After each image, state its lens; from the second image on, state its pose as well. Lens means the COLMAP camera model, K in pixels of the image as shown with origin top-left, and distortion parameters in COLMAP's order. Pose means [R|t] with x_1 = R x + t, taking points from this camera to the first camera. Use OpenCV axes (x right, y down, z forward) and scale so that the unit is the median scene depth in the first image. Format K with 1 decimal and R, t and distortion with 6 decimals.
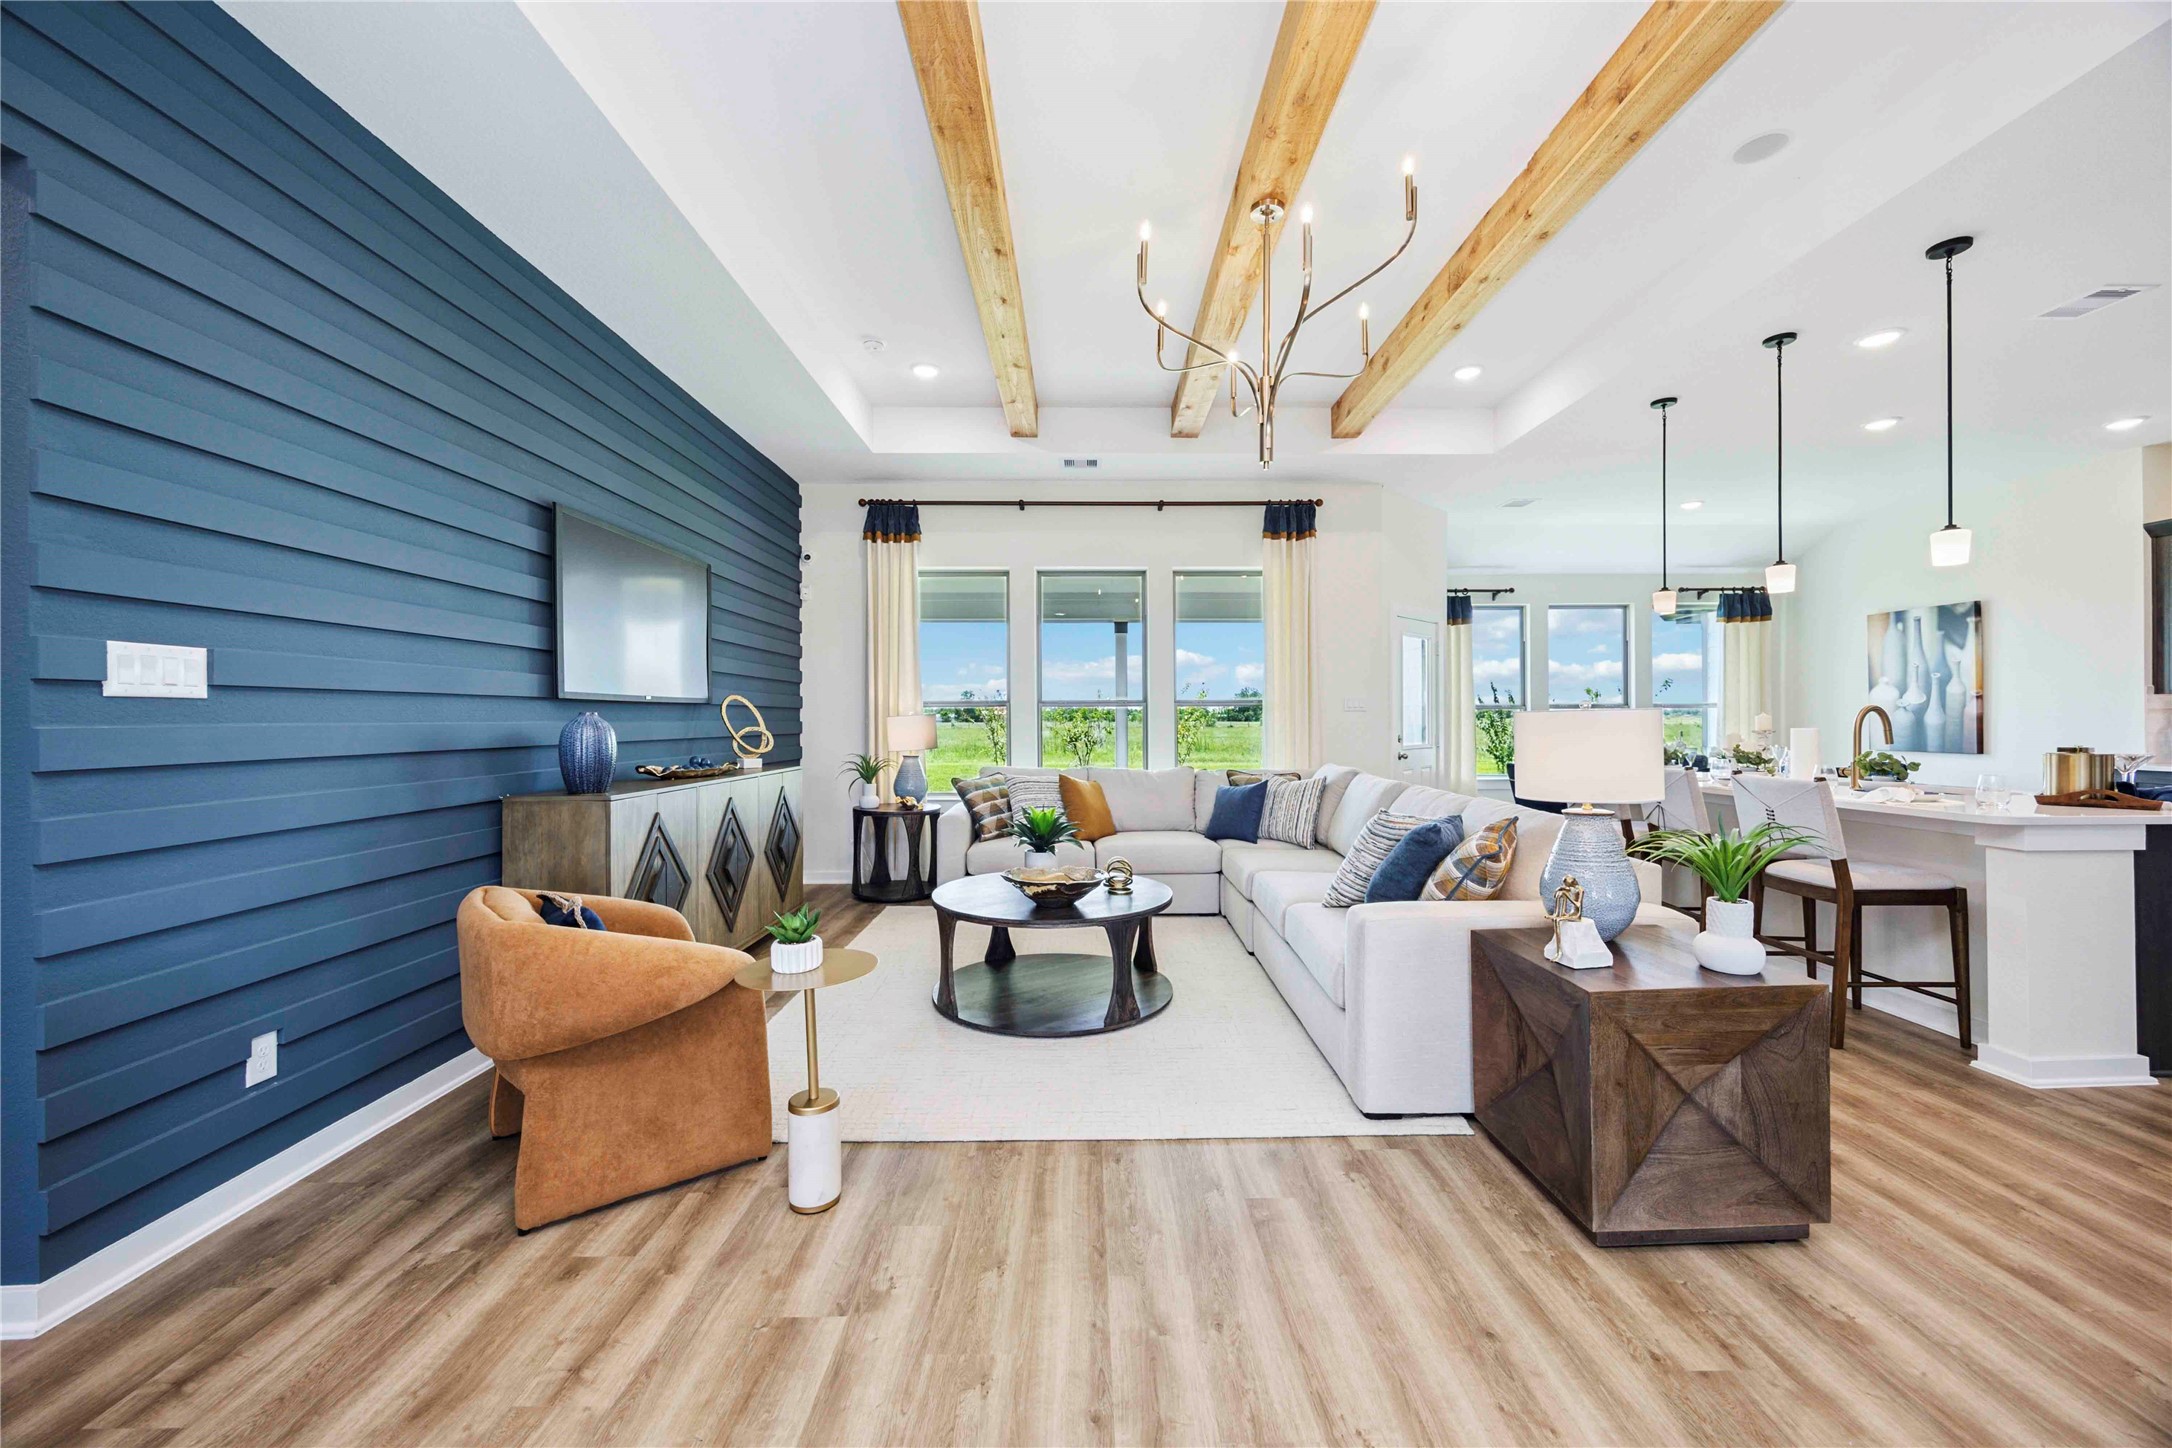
lens RADIAL K [[835.5, 0, 1092.2], [0, 835.5, 714.9], [0, 0, 1]] dist [-0.002624, 0.000033]
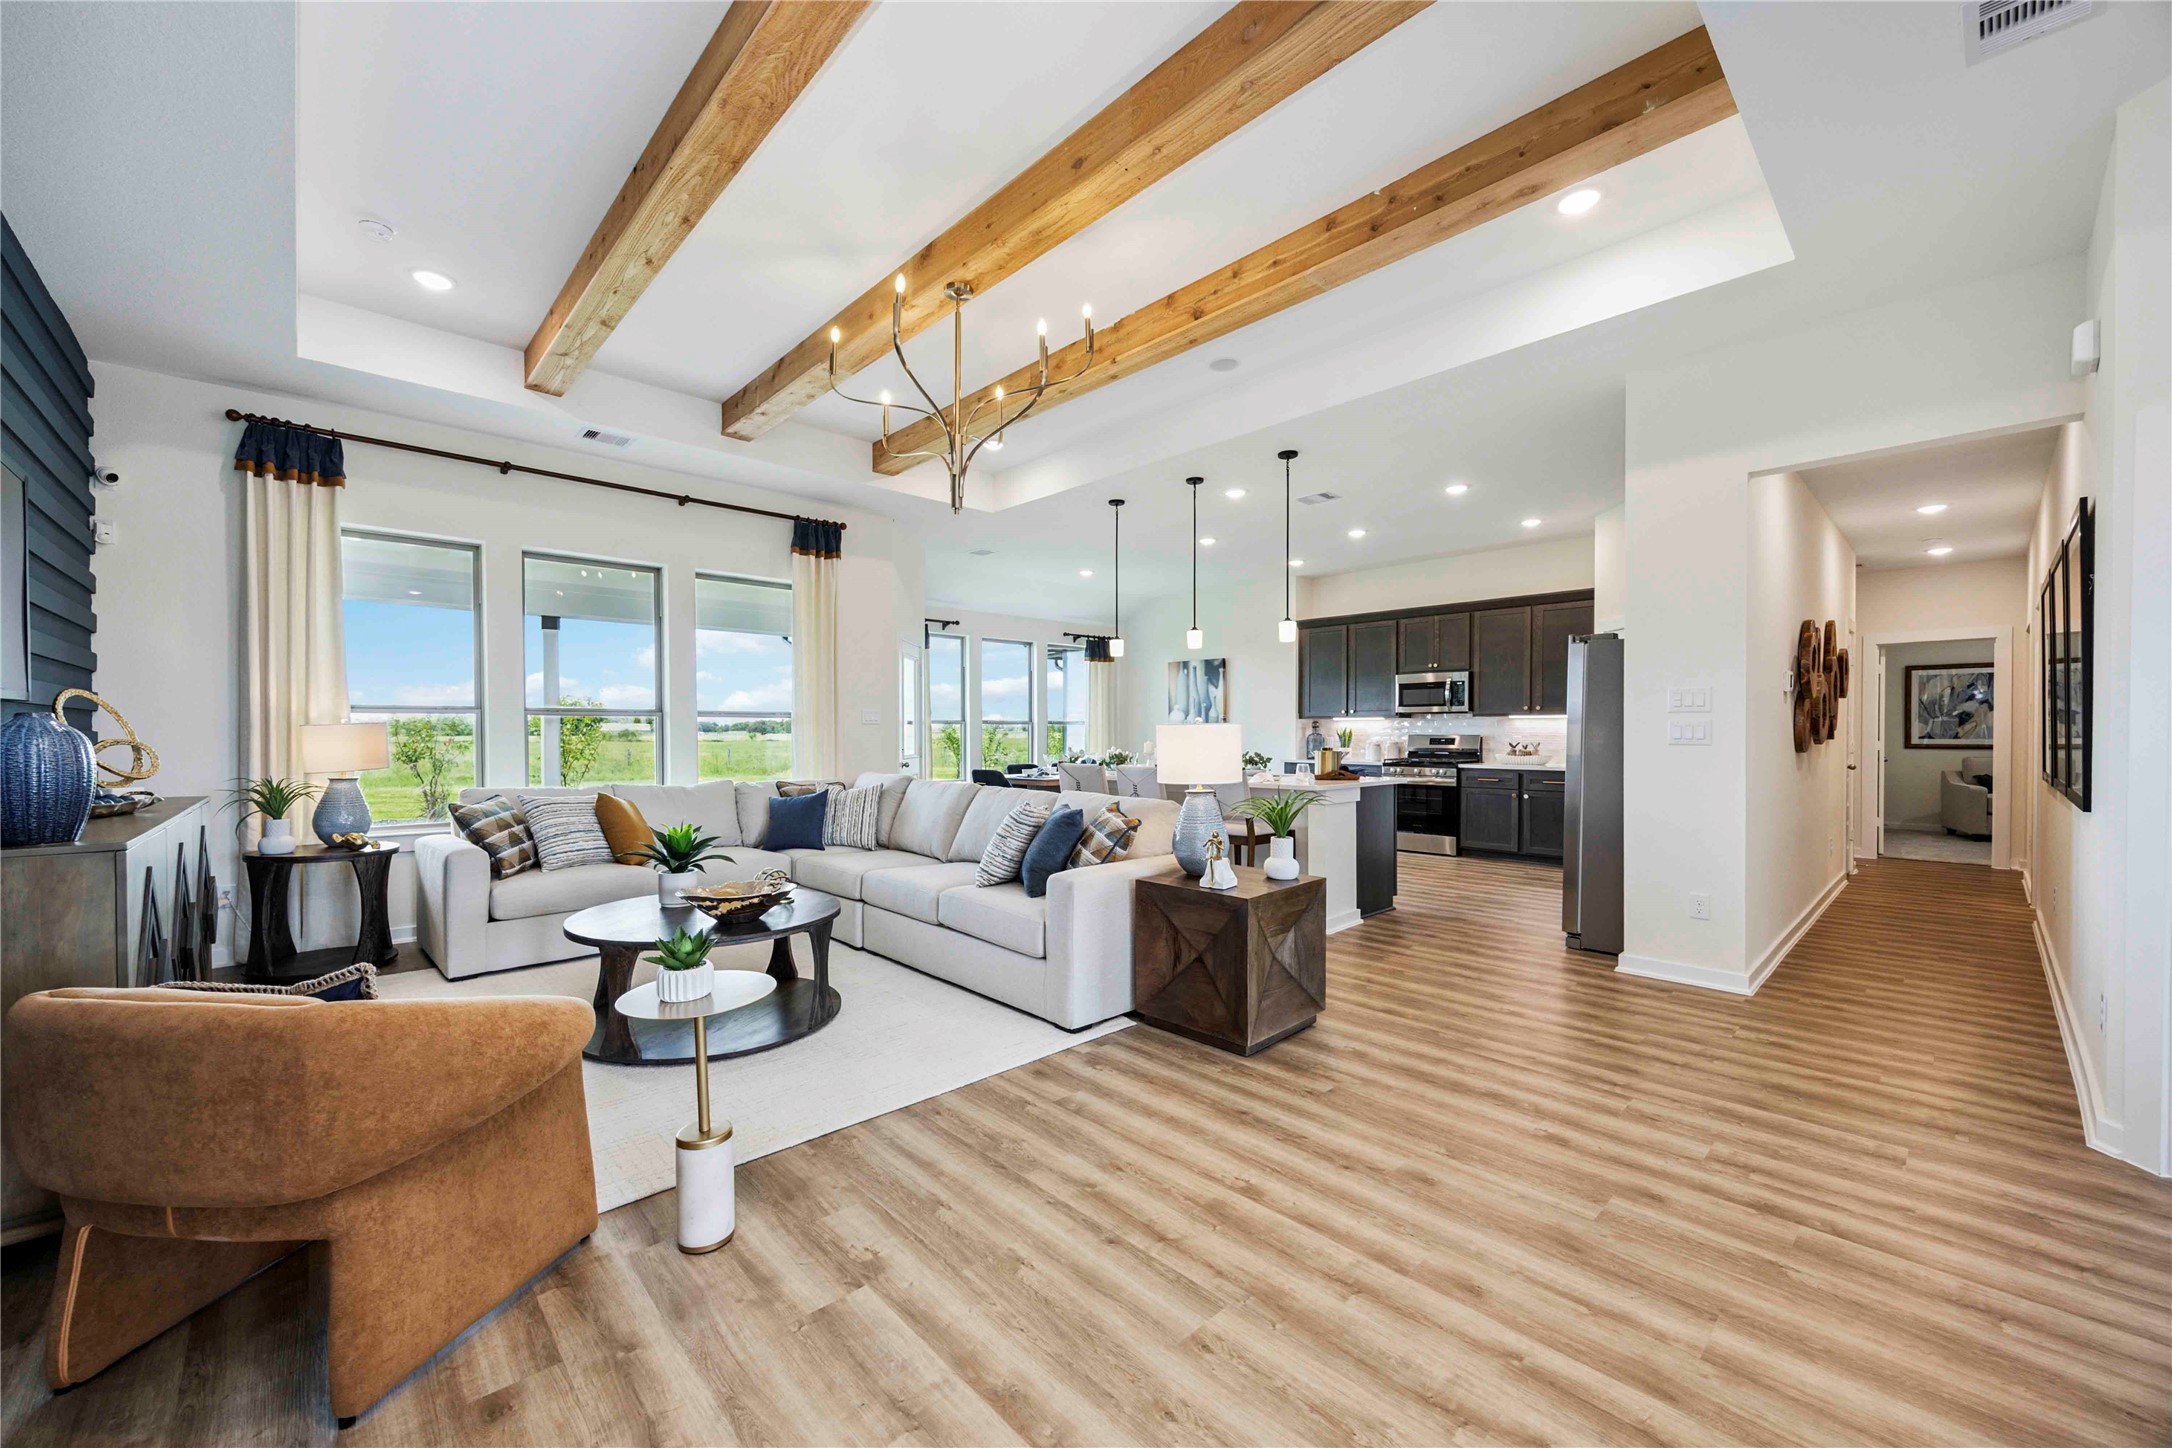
lens RADIAL K [[838.2, 0, 1092.5], [0, 838.2, 738.1], [0, 0, 1]] dist [-0.002022, 0.000079]
pose [[0.732231, -0.001428, 0.681055, -0.421811], [-0.005959, 0.999946, 0.008504, 0.005370], [-0.681031, -0.010285, 0.732183, 0.012902]]
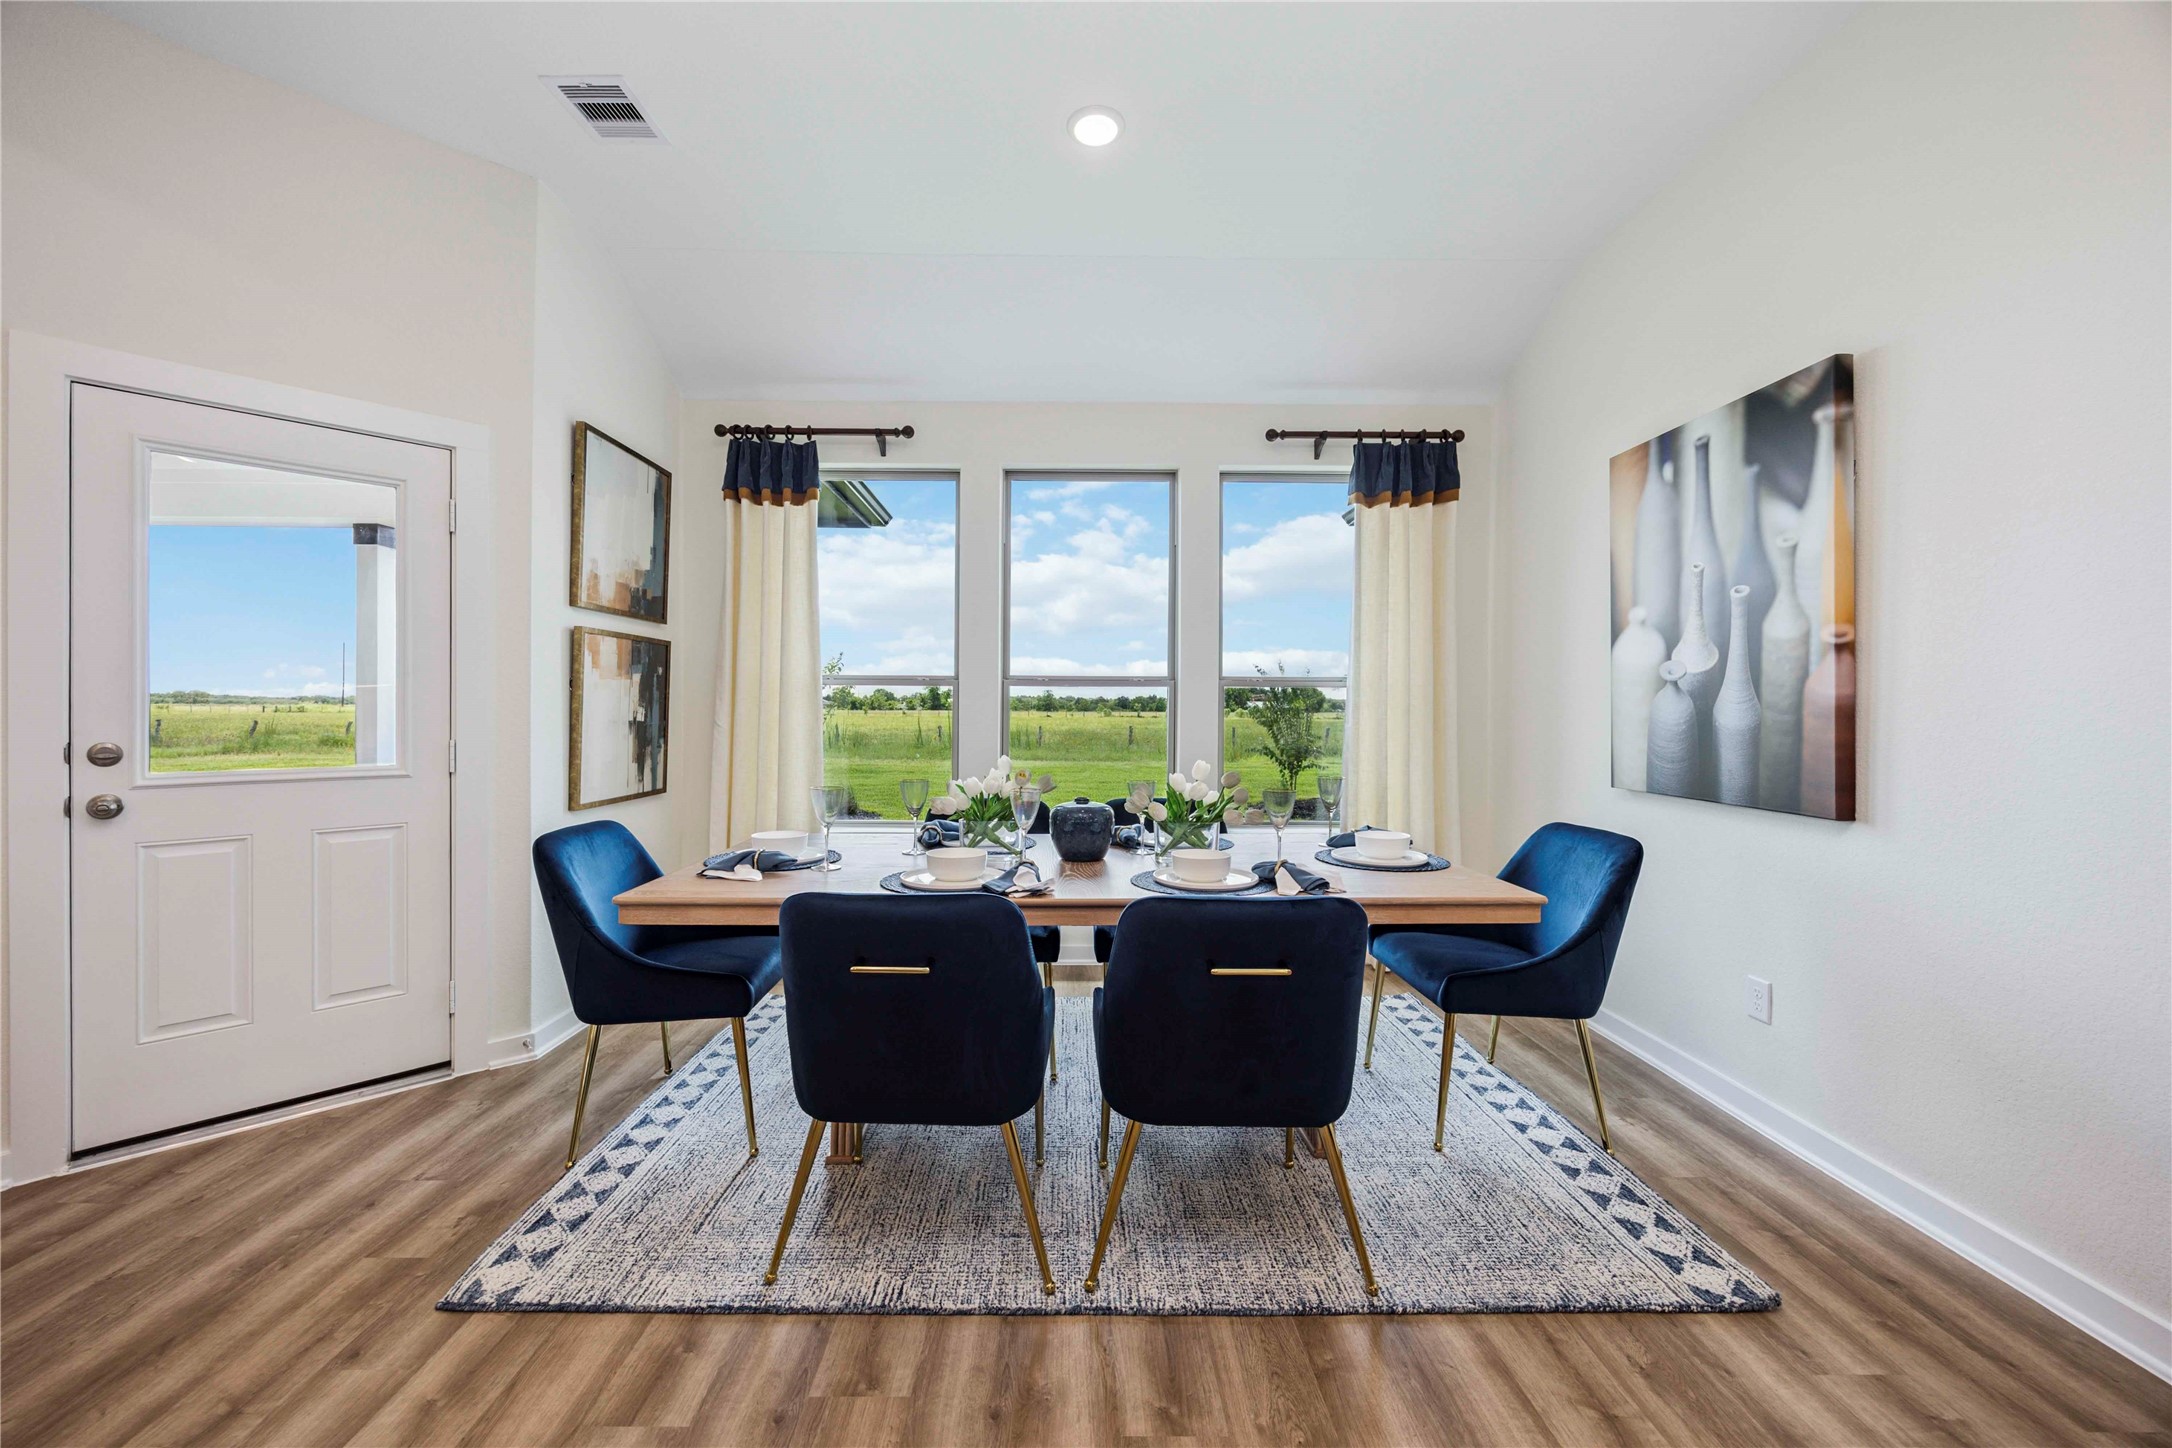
lens RADIAL K [[836.9, 0, 1078.0], [0, 836.9, 705.6], [0, 0, 1]] dist [-0.002551, 0.000223]
pose [[0.999963, 0.007475, 0.004184, 1.597779], [-0.007509, 0.999940, 0.007943, 0.002098], [-0.004124, -0.007974, 0.999960, 1.409833]]
